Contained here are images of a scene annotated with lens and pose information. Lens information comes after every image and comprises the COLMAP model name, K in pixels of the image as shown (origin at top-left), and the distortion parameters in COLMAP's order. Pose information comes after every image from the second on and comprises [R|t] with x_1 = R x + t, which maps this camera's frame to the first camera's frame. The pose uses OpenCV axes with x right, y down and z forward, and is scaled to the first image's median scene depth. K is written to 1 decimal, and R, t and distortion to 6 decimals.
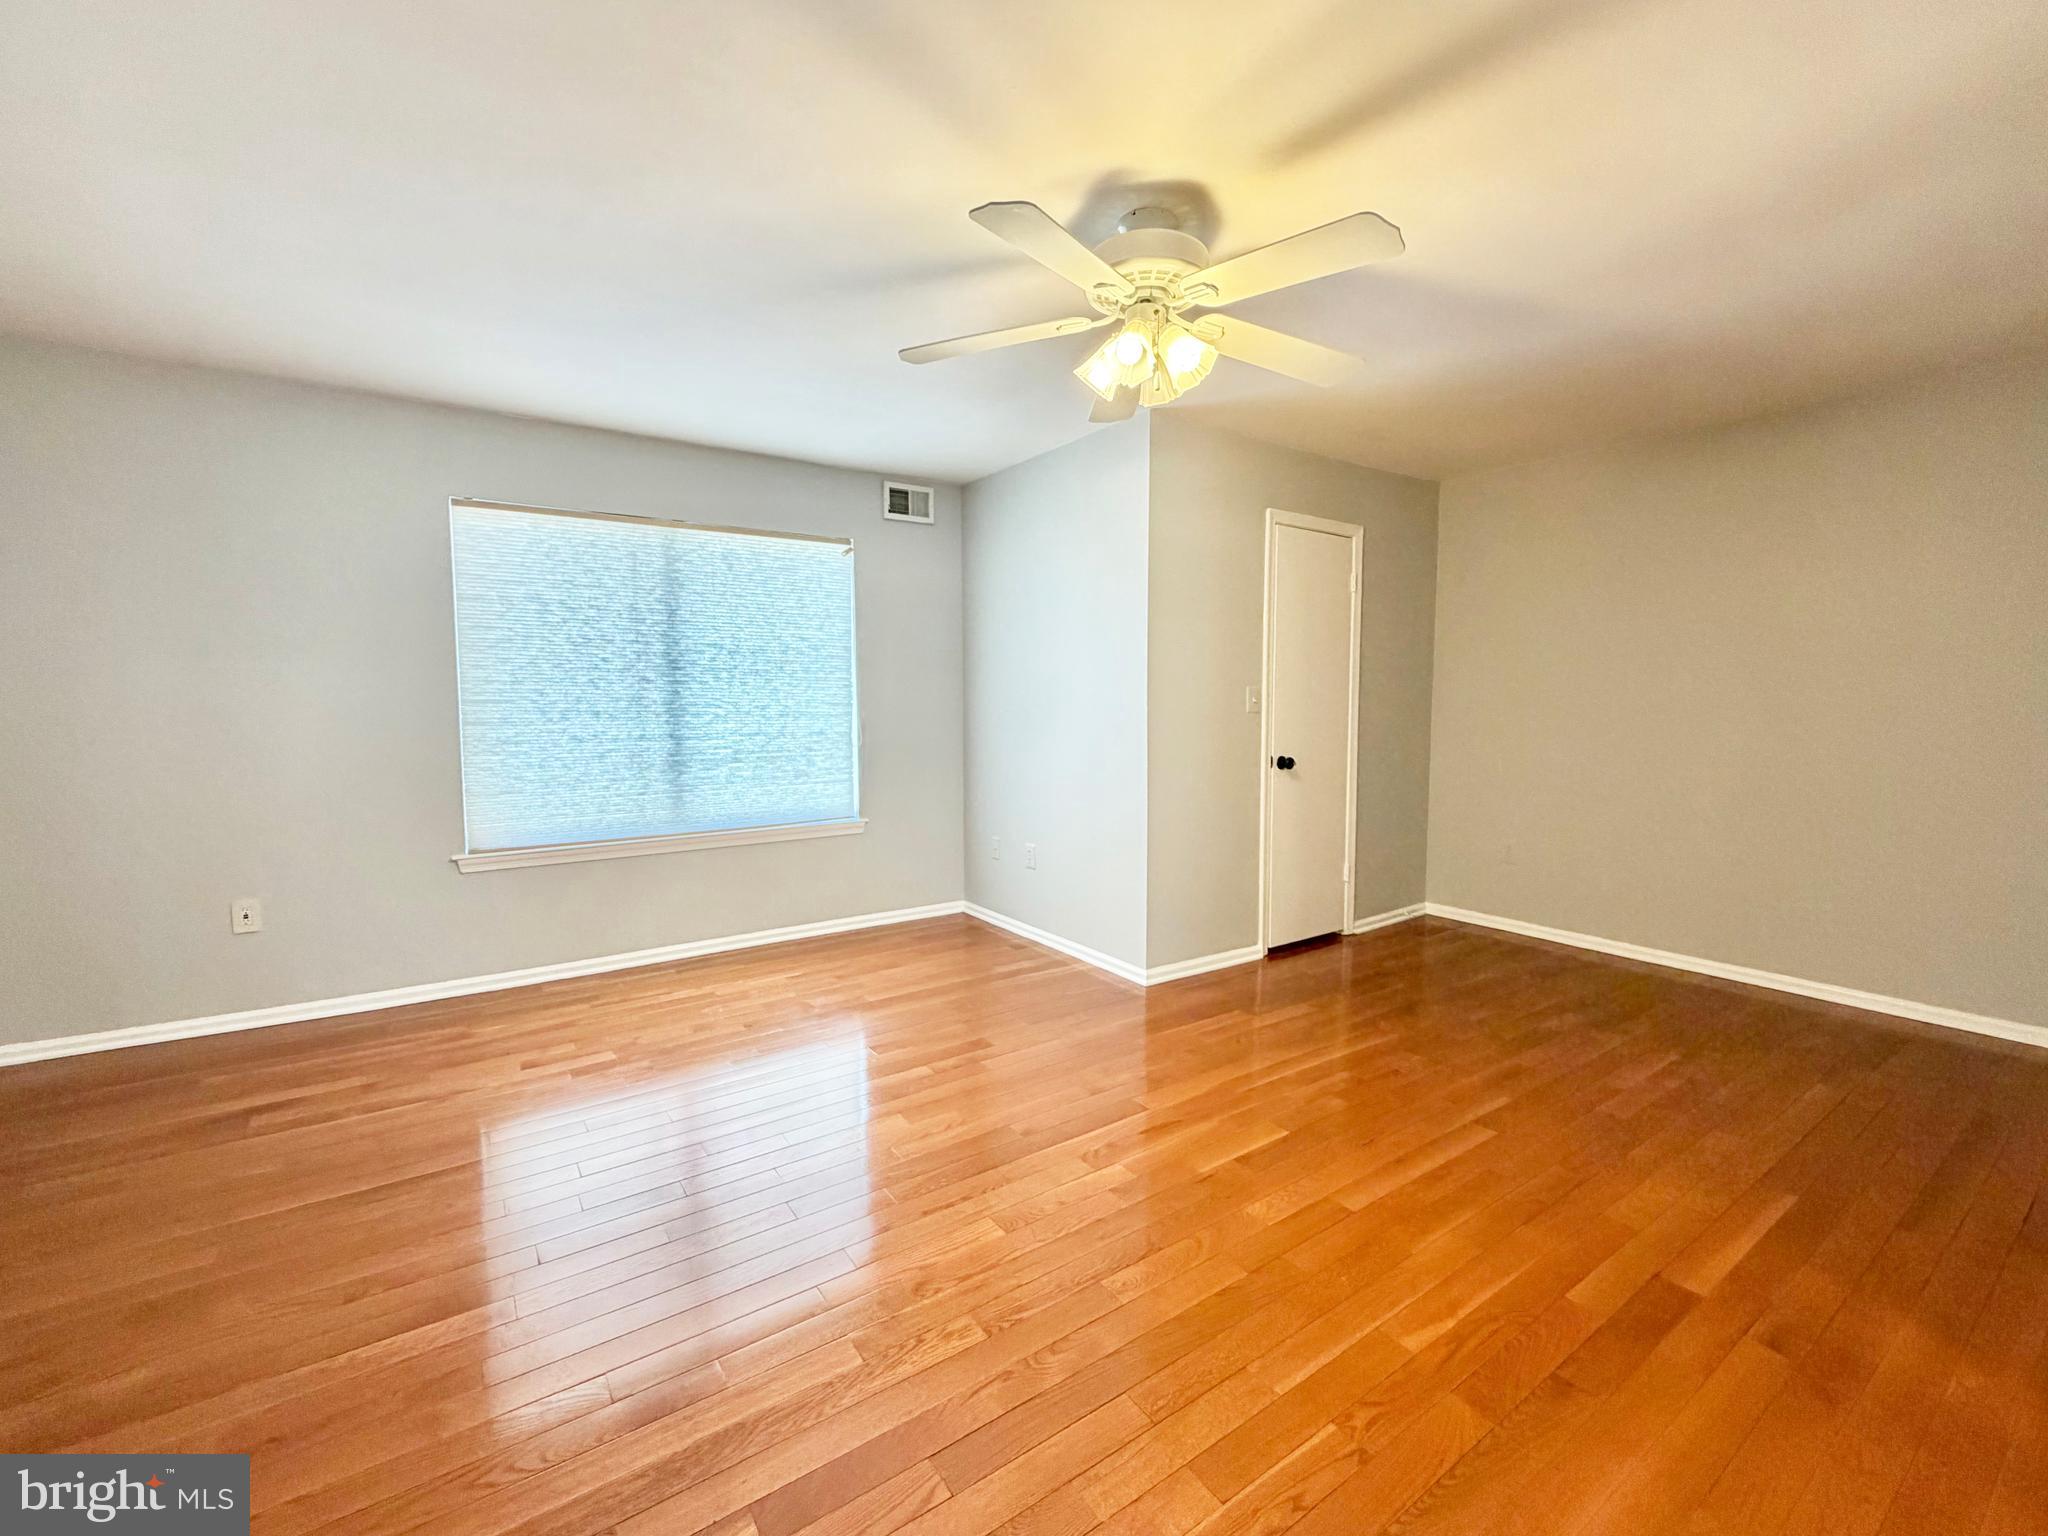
lens RADIAL K [[854.6, 0, 1025.3], [0, 854.6, 764.9], [0, 0, 1]] dist [-0.000346, 0.000436]
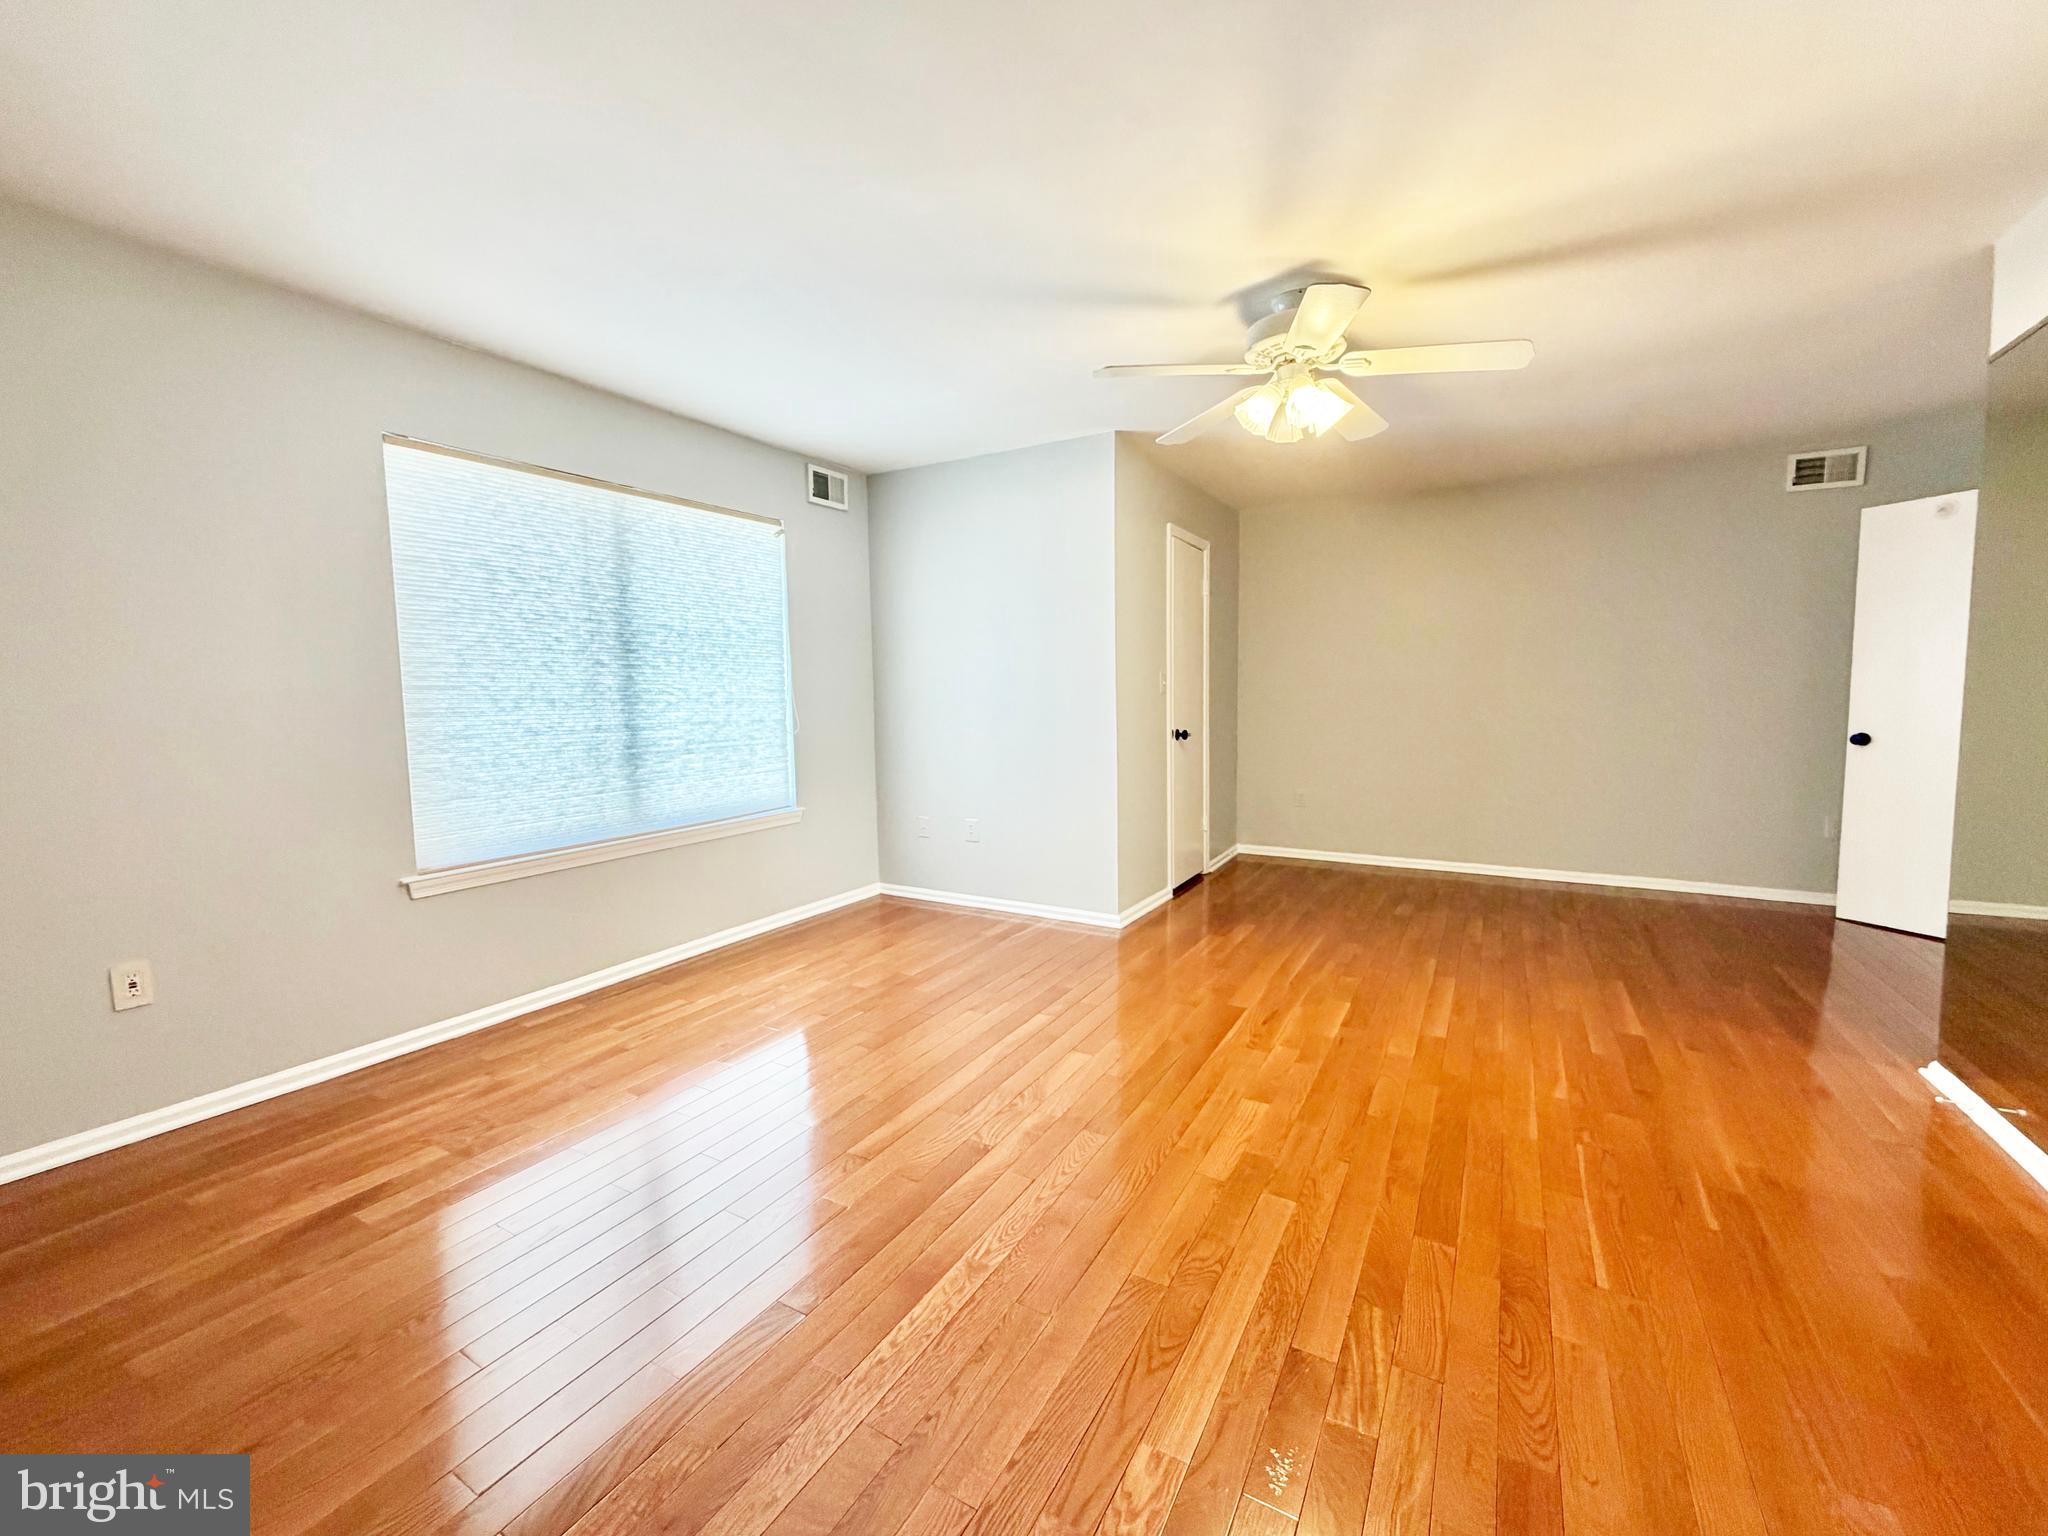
lens RADIAL K [[832.8, 0, 1024.4], [0, 832.8, 764.4], [0, 0, 1]] dist [0.001208, 0.000112]
pose [[0.902616, -0.048299, 0.427729, -0.417358], [0.045580, 0.998823, 0.016602, 0.010877], [-0.428027, 0.004511, 0.903754, 0.030865]]
